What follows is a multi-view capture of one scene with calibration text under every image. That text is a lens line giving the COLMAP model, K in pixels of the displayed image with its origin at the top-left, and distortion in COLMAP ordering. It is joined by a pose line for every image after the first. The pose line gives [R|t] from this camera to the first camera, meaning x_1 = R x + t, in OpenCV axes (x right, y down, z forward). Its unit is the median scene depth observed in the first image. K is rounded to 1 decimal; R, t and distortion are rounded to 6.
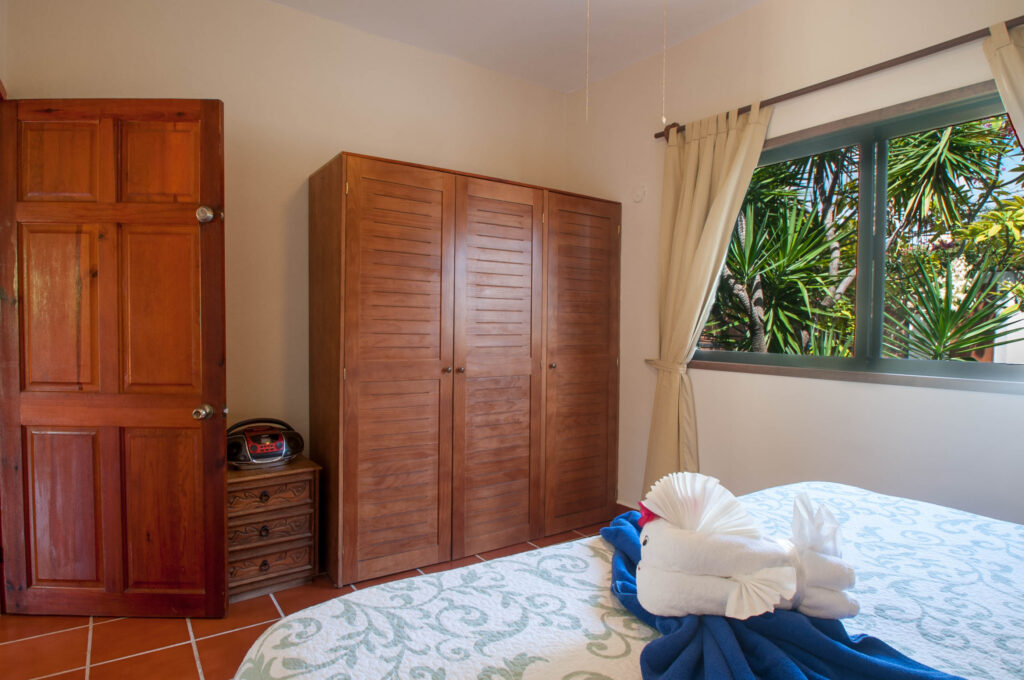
lens RADIAL K [[568.7, 0, 511.4], [0, 568.7, 347.5], [0, 0, 1]] dist [-0.023701, -0.001861]
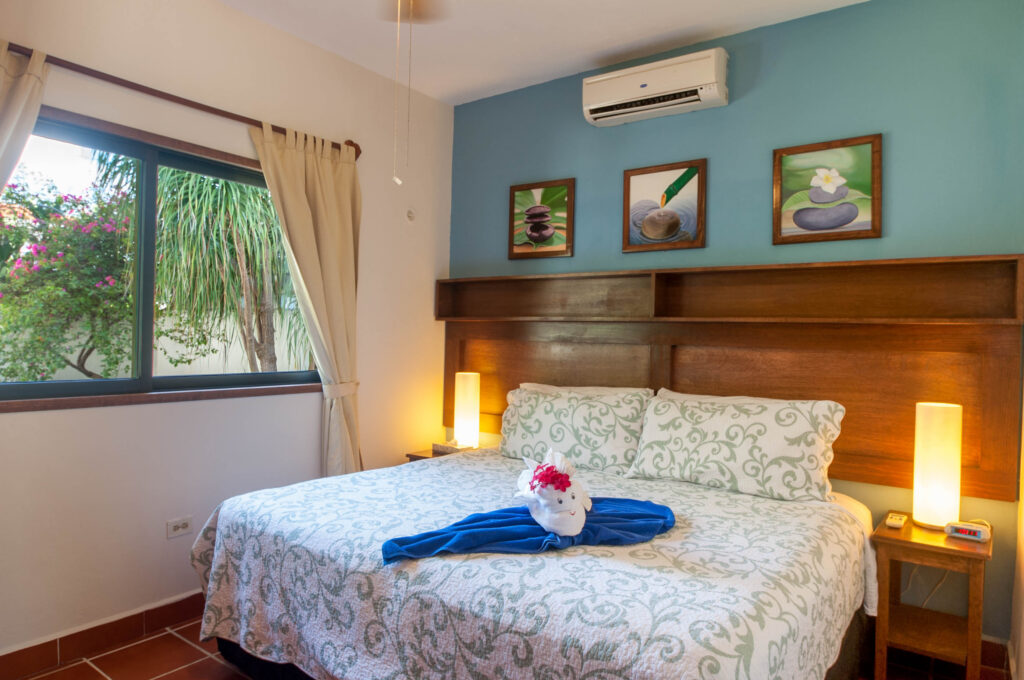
lens RADIAL K [[634.8, 0, 510.9], [0, 634.8, 341.7], [0, 0, 1]] dist [-0.002125, 0.005138]
pose [[-0.325156, -0.030997, 0.945152, -1.190160], [0.007903, 0.999339, 0.035493, -0.153215], [-0.945627, 0.019010, -0.324696, 1.422811]]
